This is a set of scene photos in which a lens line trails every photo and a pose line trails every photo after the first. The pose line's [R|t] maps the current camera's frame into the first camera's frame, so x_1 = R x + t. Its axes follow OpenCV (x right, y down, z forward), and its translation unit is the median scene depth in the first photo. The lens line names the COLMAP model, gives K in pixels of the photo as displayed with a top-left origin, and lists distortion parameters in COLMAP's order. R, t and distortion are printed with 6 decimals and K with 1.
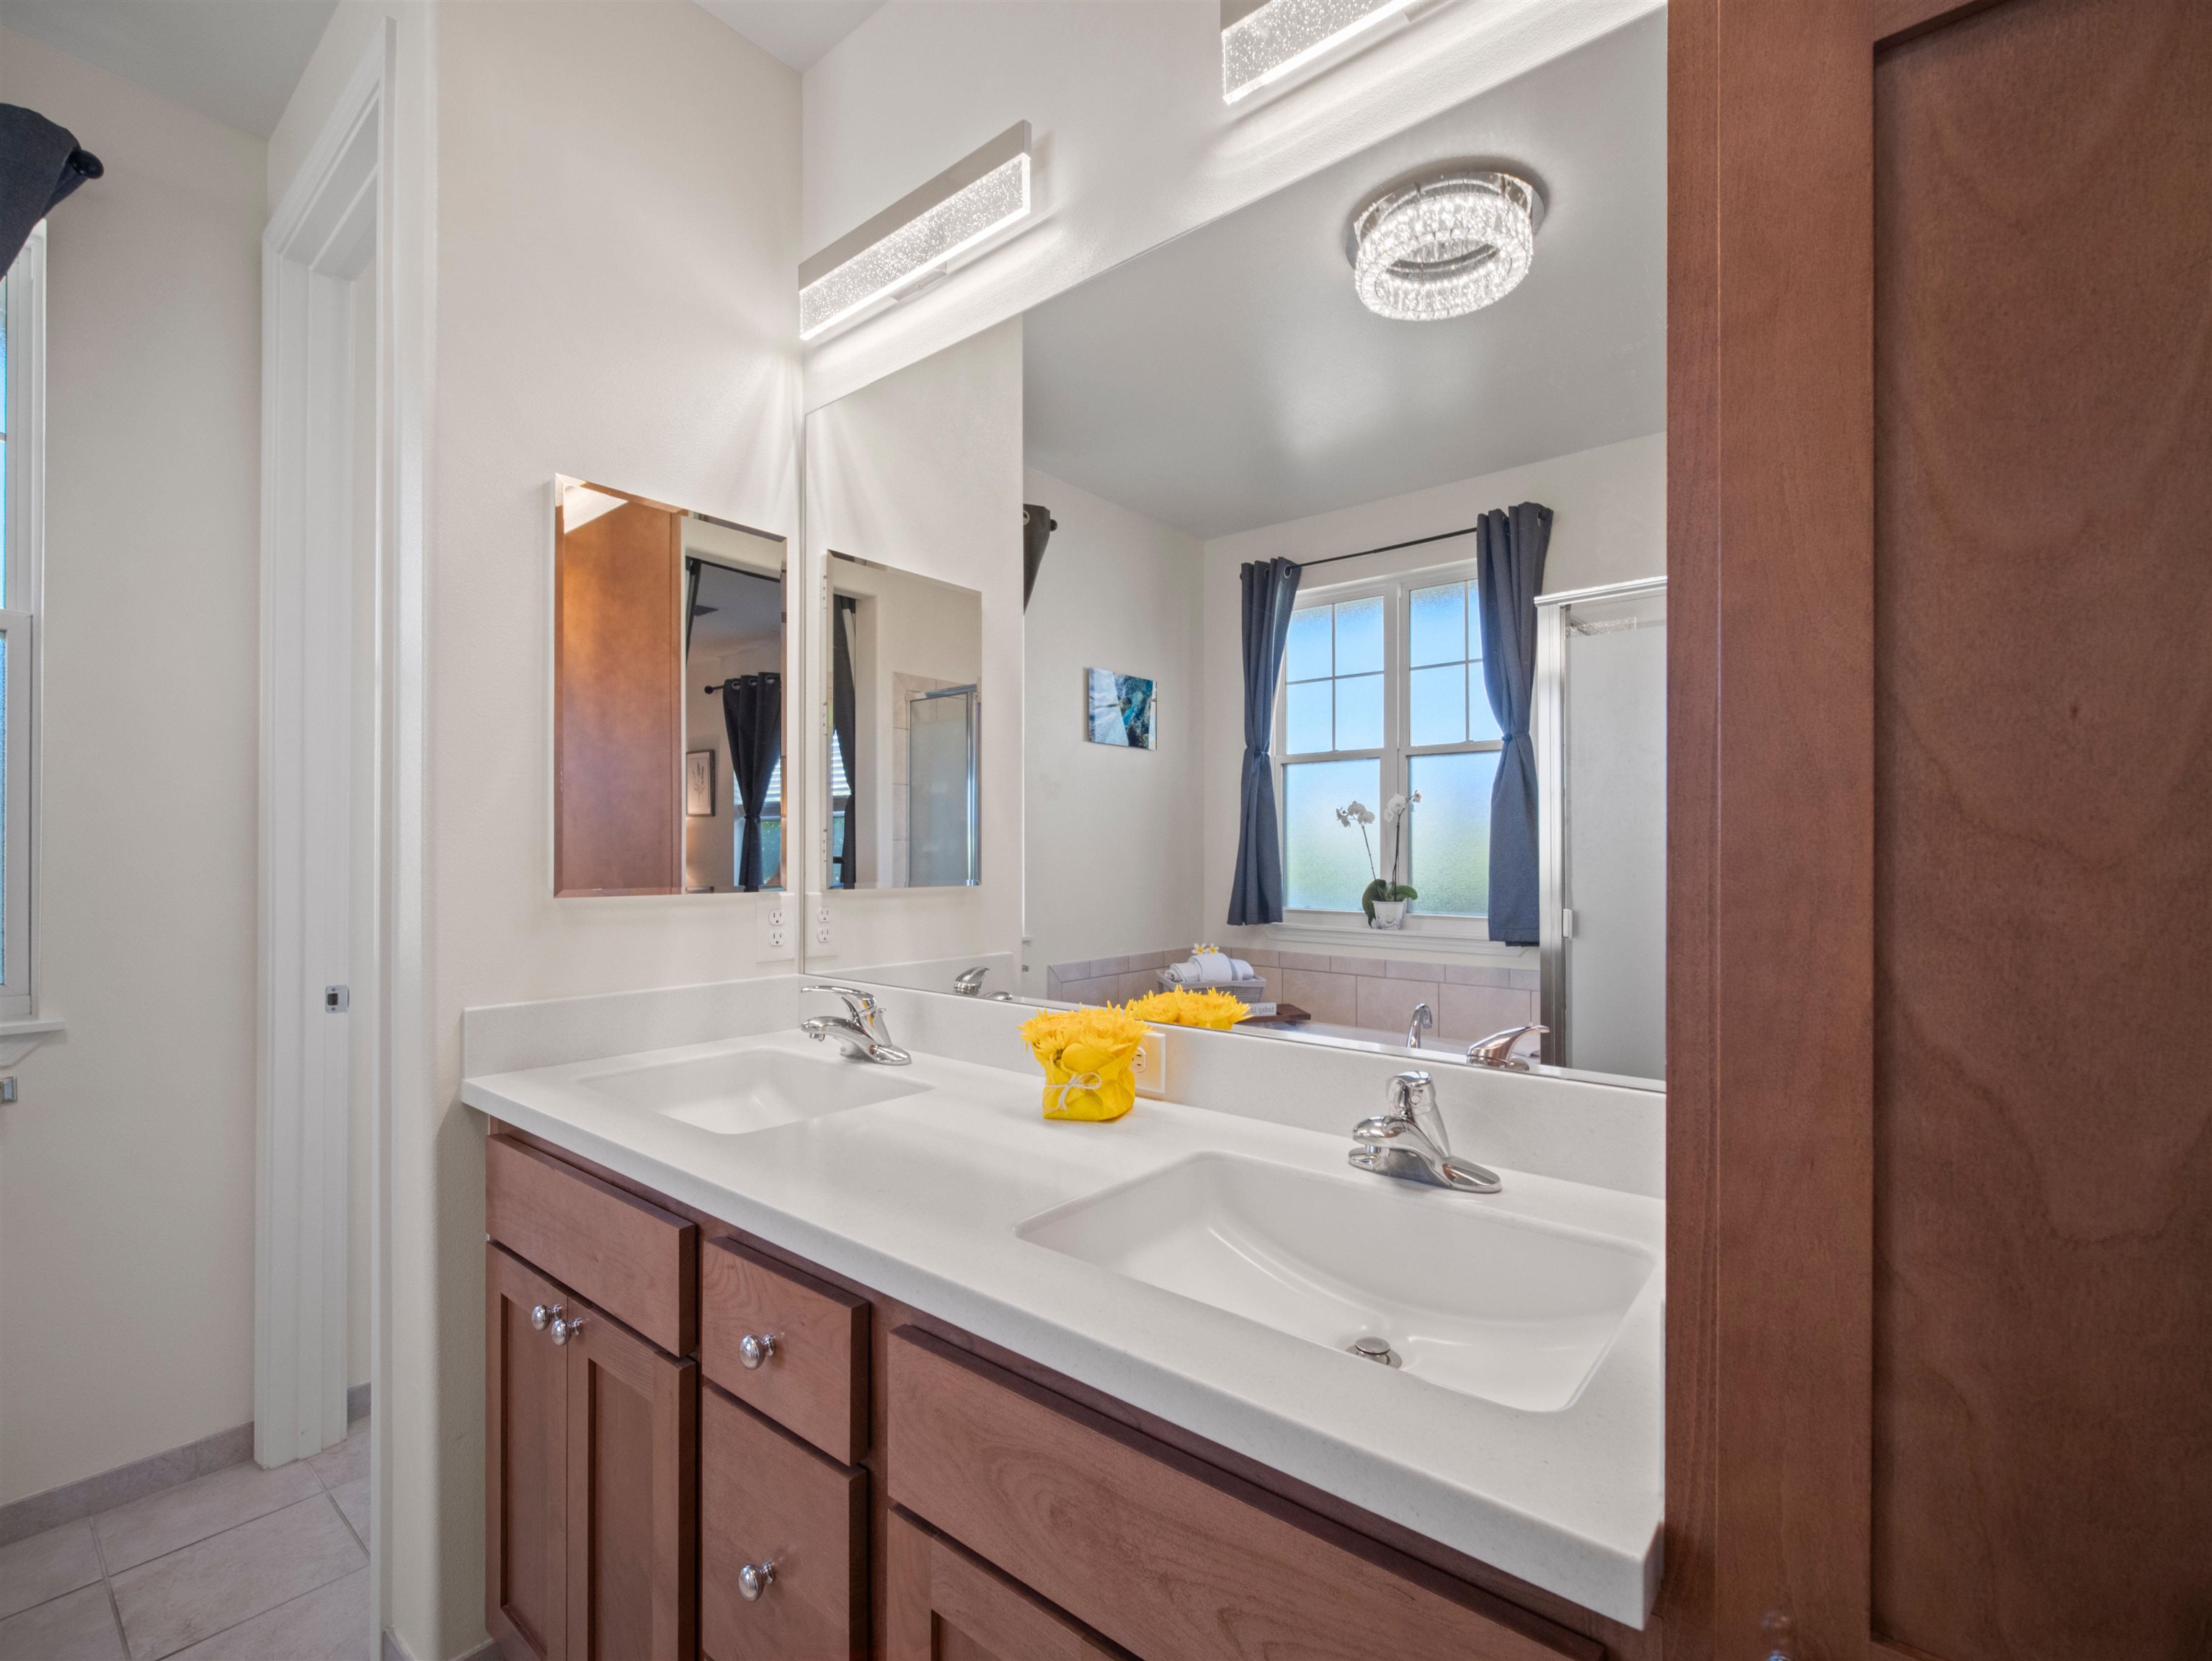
lens RADIAL K [[992.2, 0, 1115.8], [0, 992.2, 854.8], [0, 0, 1]] dist [-0.005067, -0.000426]
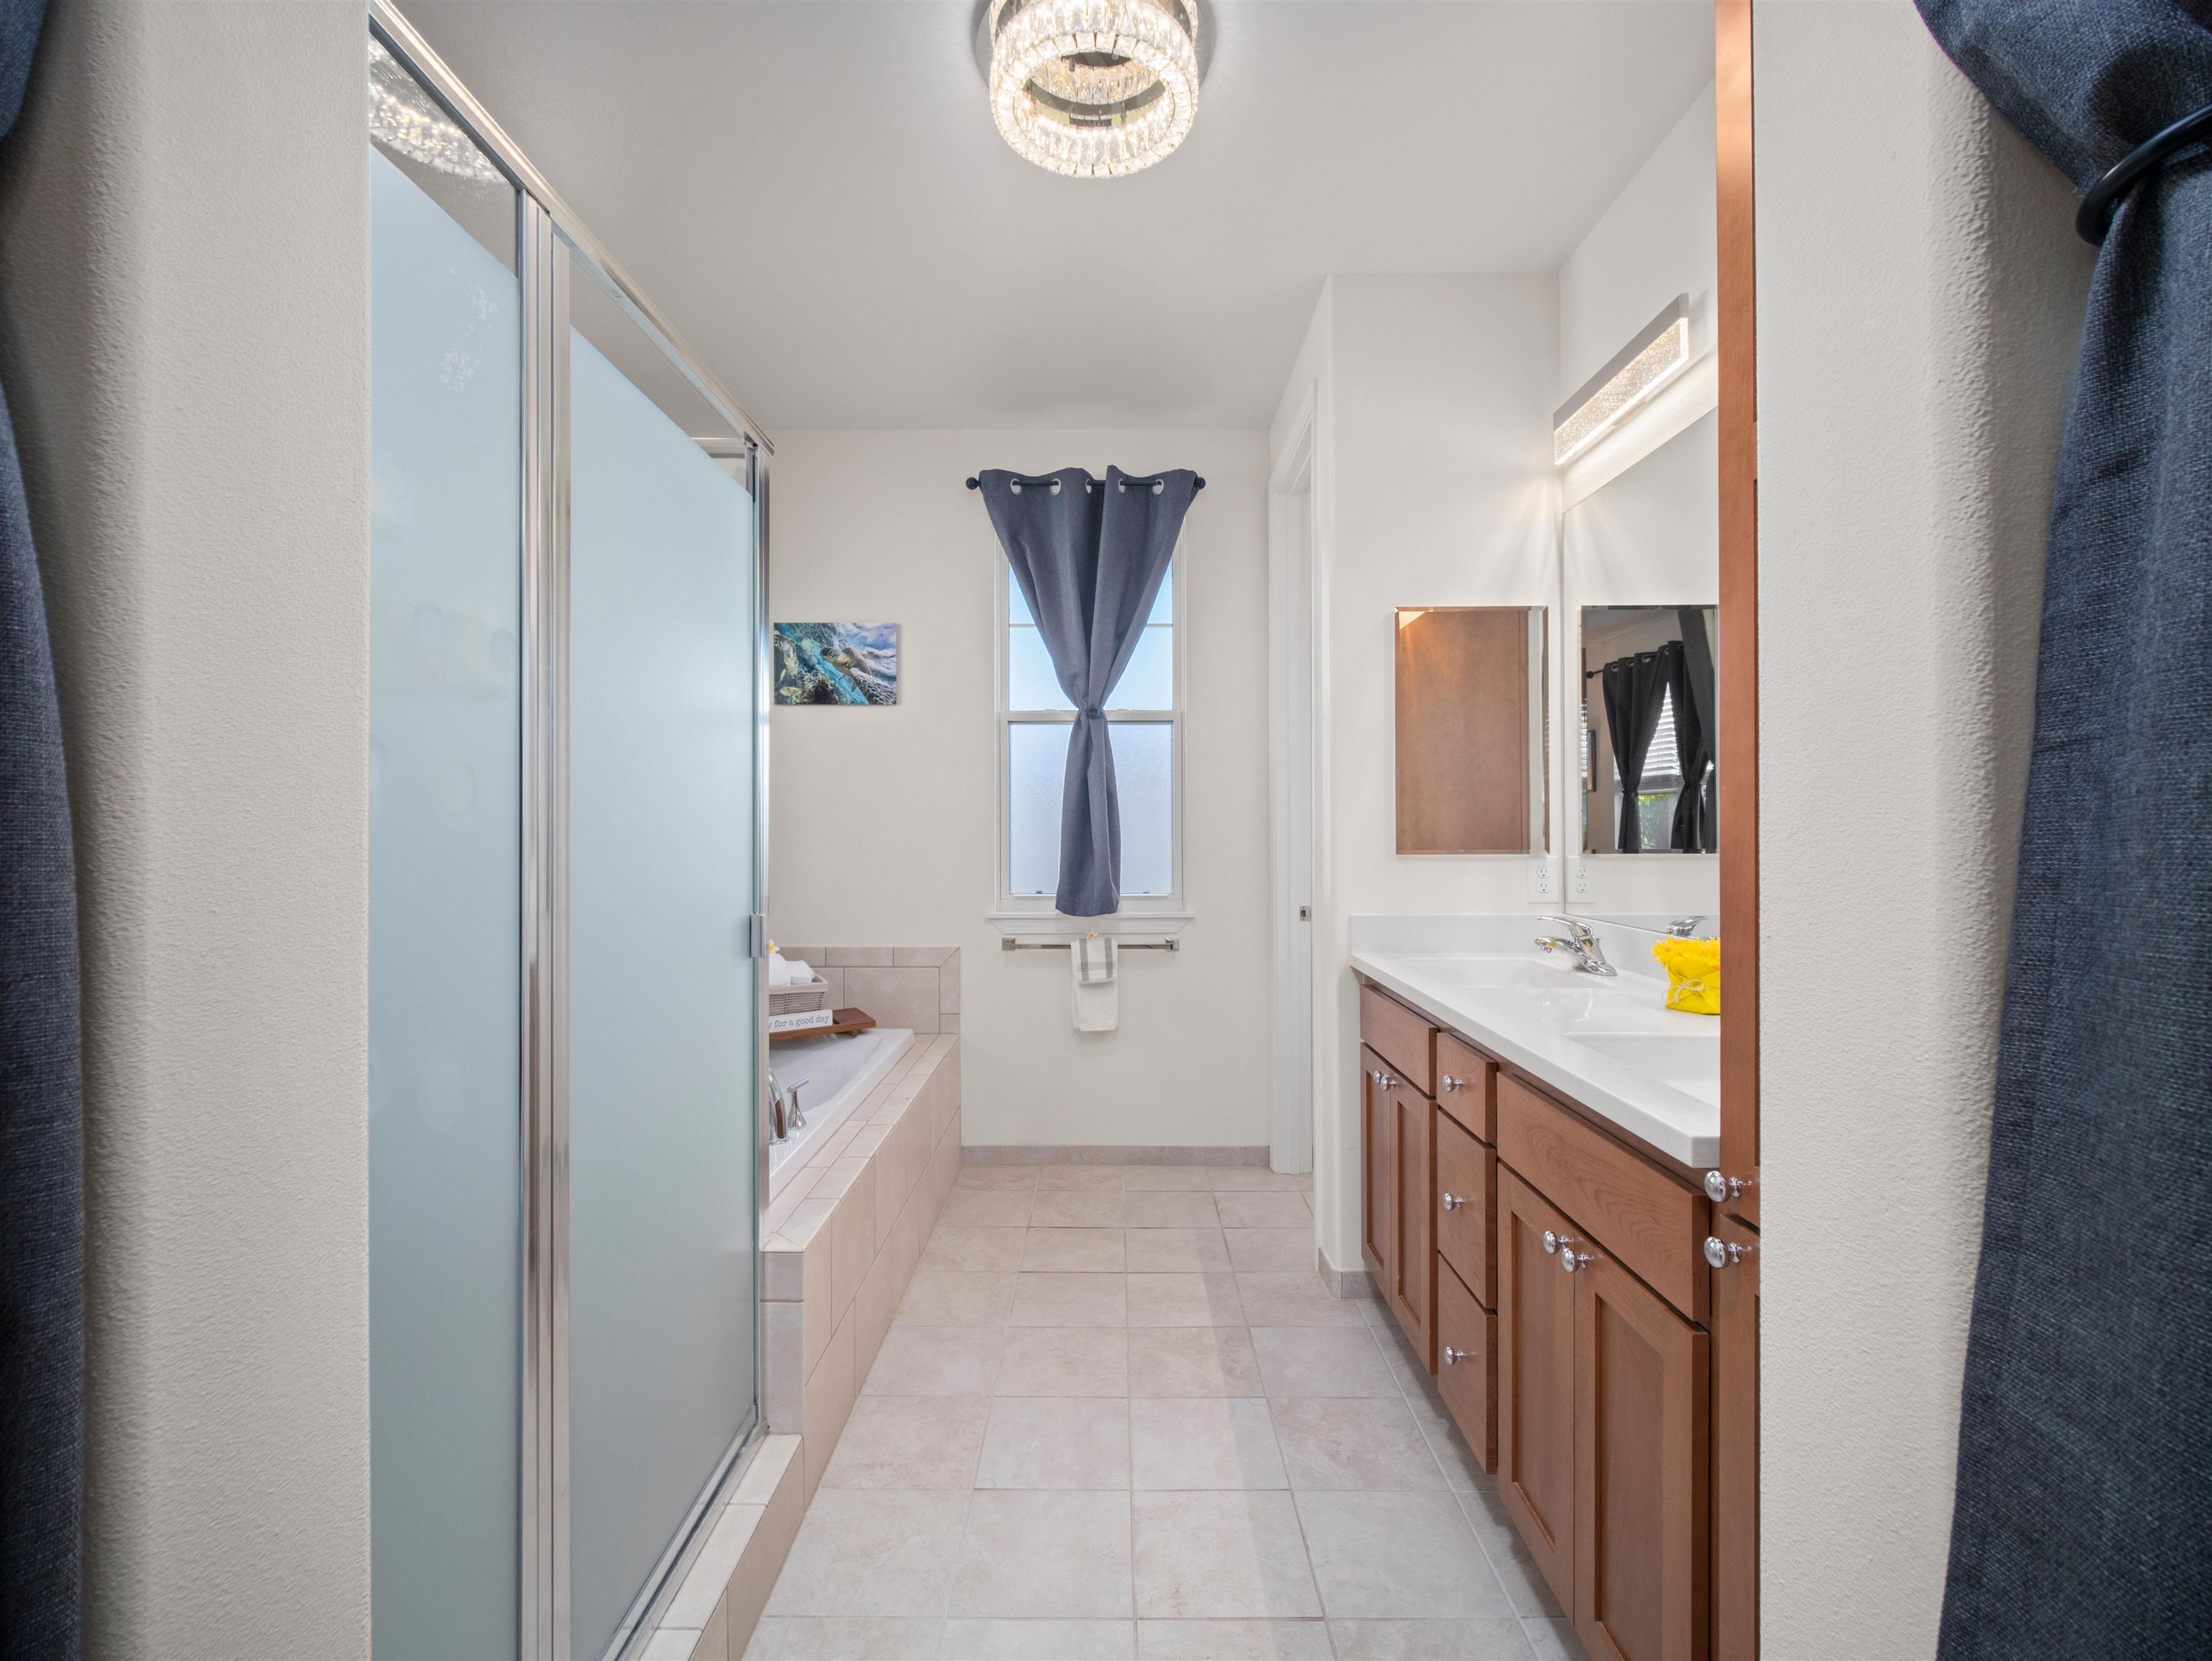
lens RADIAL K [[992.2, 0, 1115.8], [0, 992.2, 854.8], [0, 0, 1]] dist [-0.005067, -0.000426]
pose [[0.635023, 0.015535, -0.772337, 0.432178], [0.009633, 0.999561, 0.028026, -0.009279], [0.772433, -0.025237, 0.634594, -0.448542]]
